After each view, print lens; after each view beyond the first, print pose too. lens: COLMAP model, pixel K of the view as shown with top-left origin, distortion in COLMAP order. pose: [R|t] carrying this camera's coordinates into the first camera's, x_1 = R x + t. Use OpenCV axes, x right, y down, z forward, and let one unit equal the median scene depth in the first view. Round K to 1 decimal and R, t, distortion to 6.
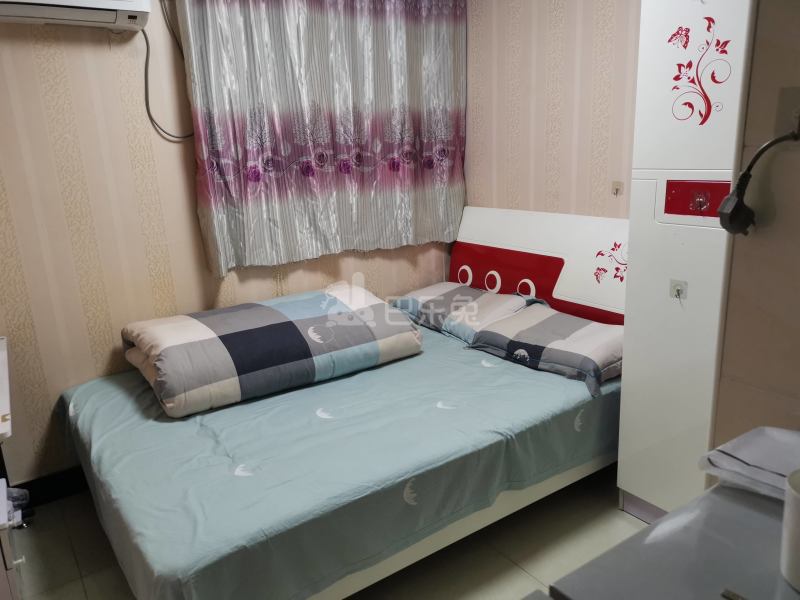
lens RADIAL K [[620.5, 0, 400.0], [0, 620.5, 300.0], [0, 0, 1]] dist [0.050191, -0.049277]
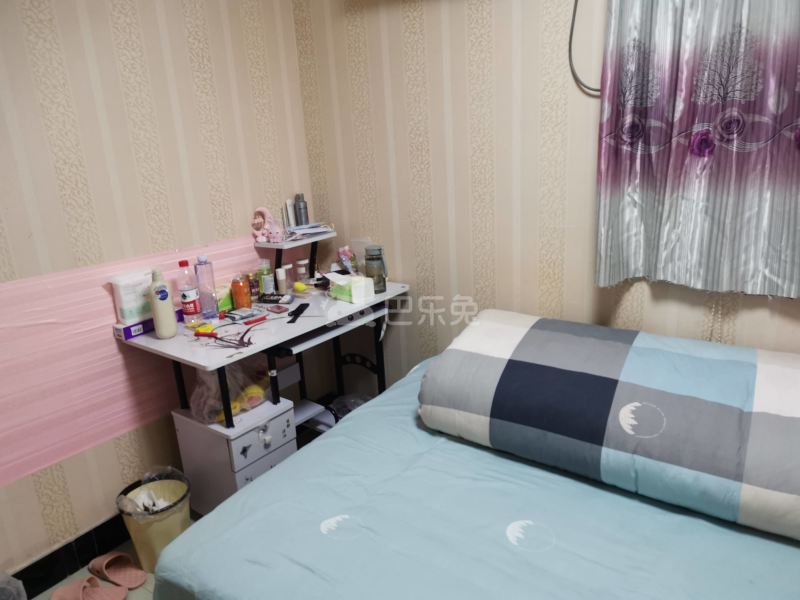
lens RADIAL K [[620.5, 0, 400.0], [0, 620.5, 300.0], [0, 0, 1]] dist [0.050191, -0.049277]
pose [[0.315588, 0.287798, -0.904199, 0.320049], [-0.191898, 0.952564, 0.236214, -0.157554], [0.929290, 0.098968, 0.355846, 0.556698]]
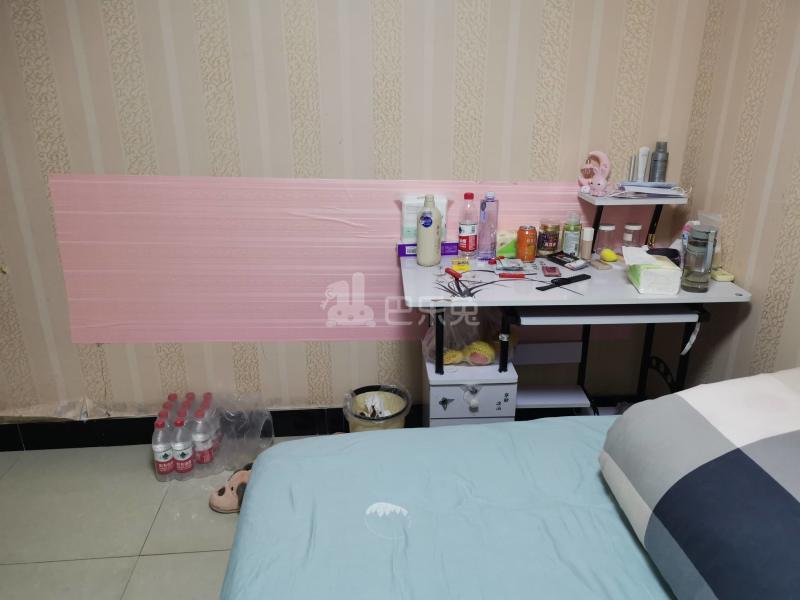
lens RADIAL K [[620.5, 0, 400.0], [0, 620.5, 300.0], [0, 0, 1]] dist [0.050191, -0.049277]
pose [[-0.536139, 0.329013, -0.777371, 0.164150], [-0.182317, 0.854045, 0.487205, -0.207992], [0.824206, 0.402937, -0.397902, 0.876965]]
